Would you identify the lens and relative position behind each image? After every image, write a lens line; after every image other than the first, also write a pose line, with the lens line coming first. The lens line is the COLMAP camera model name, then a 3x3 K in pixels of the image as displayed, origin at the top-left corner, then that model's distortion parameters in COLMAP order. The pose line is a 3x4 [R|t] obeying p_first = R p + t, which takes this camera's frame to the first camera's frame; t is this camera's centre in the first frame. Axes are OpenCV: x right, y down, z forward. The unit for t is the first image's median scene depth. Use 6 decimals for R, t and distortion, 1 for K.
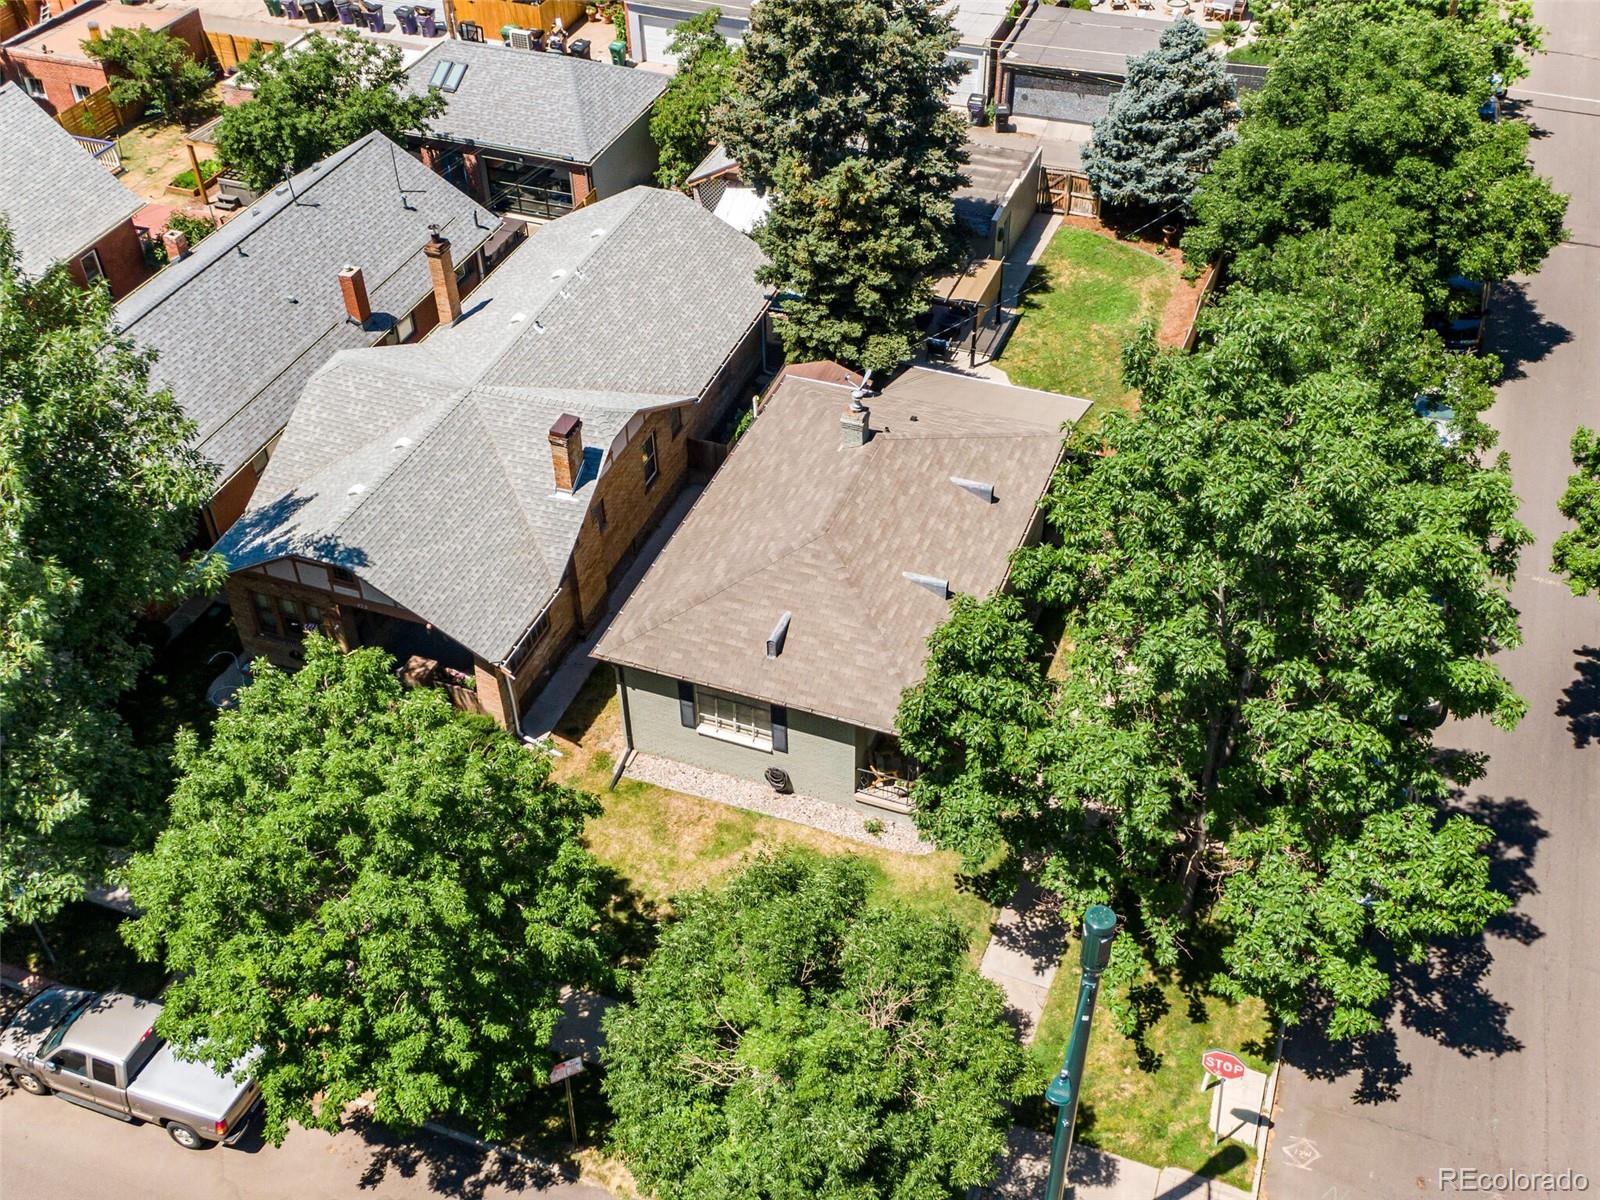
lens RADIAL K [[1626.9, 0, 791.5], [0, 1626.9, 604.9], [0, 0, 1]] dist [0.029466, 0.000000]
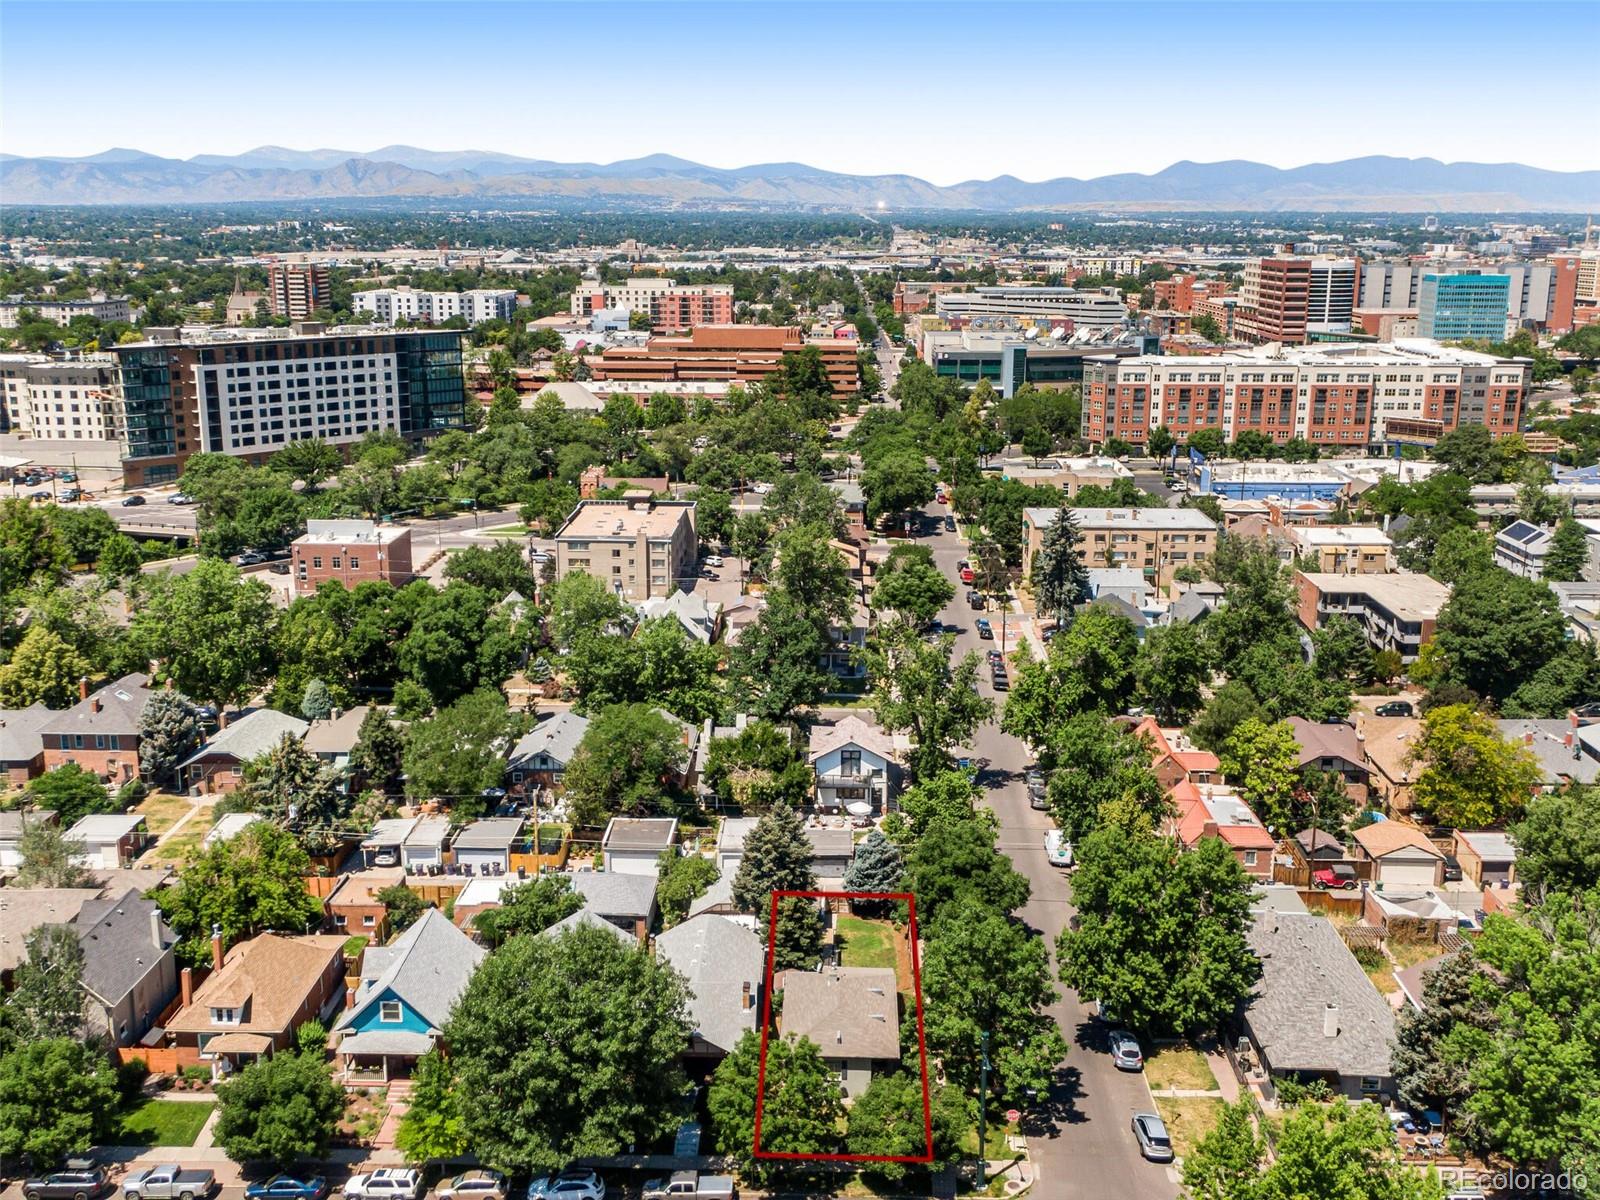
lens RADIAL K [[1626.9, 0, 804.6], [0, 1626.9, 601.0], [0, 0, 1]] dist [0.029466, 0.000000]
pose [[0.942809, -0.057889, 0.328267, -0.797922], [0.203358, 0.880193, -0.428842, 0.464200], [-0.264114, 0.471072, 0.841627, -1.506814]]
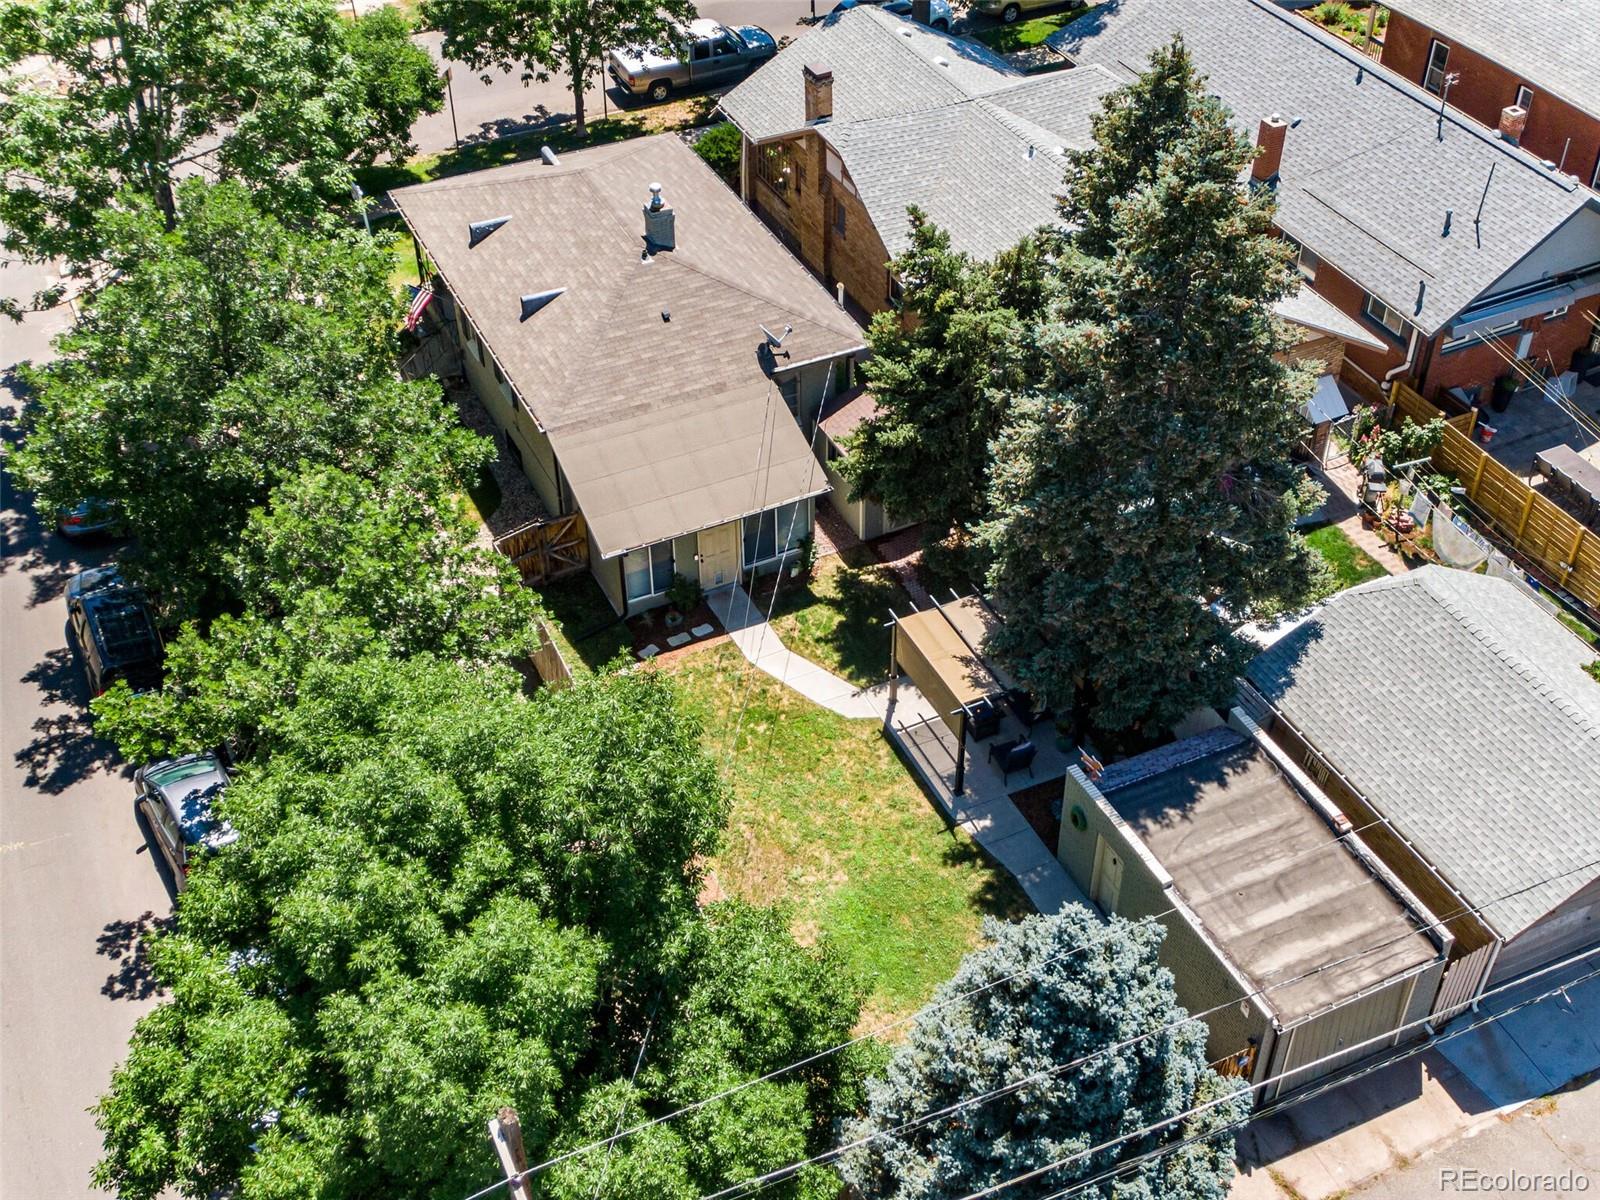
lens RADIAL K [[1869.7, 0, 796.9], [0, 1869.7, 595.0], [0, 0, 1]] dist [0.009110, 0.000000]
pose [[-0.689637, 0.477237, -0.544652, 0.590759], [-0.463276, 0.287311, 0.838348, -0.864551], [0.556575, 0.830480, 0.022952, 1.037679]]
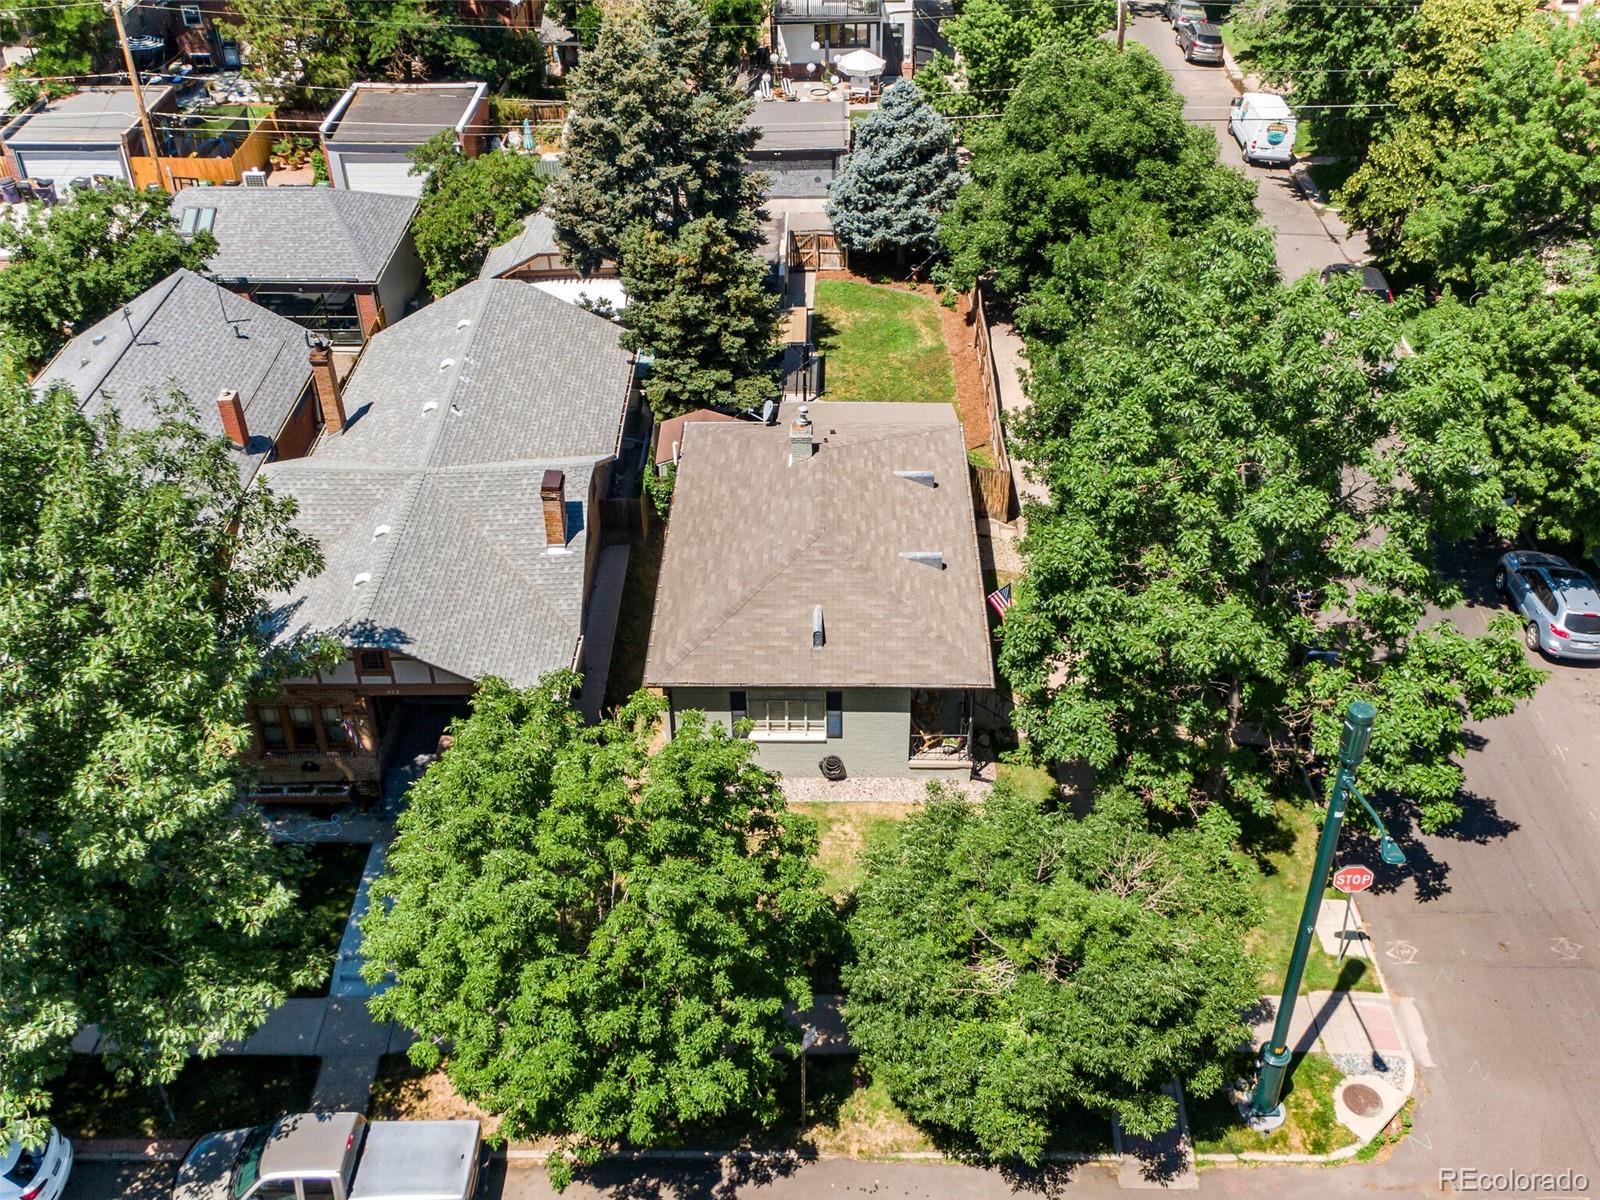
lens RADIAL K [[1626.9, 0, 795.6], [0, 1626.9, 590.8], [0, 0, 1]] dist [0.029466, 0.000000]
pose [[0.940072, -0.193265, 0.280914, -0.246424], [0.220802, 0.972831, -0.069616, 0.052215], [-0.259828, 0.127471, 0.957205, -0.010013]]
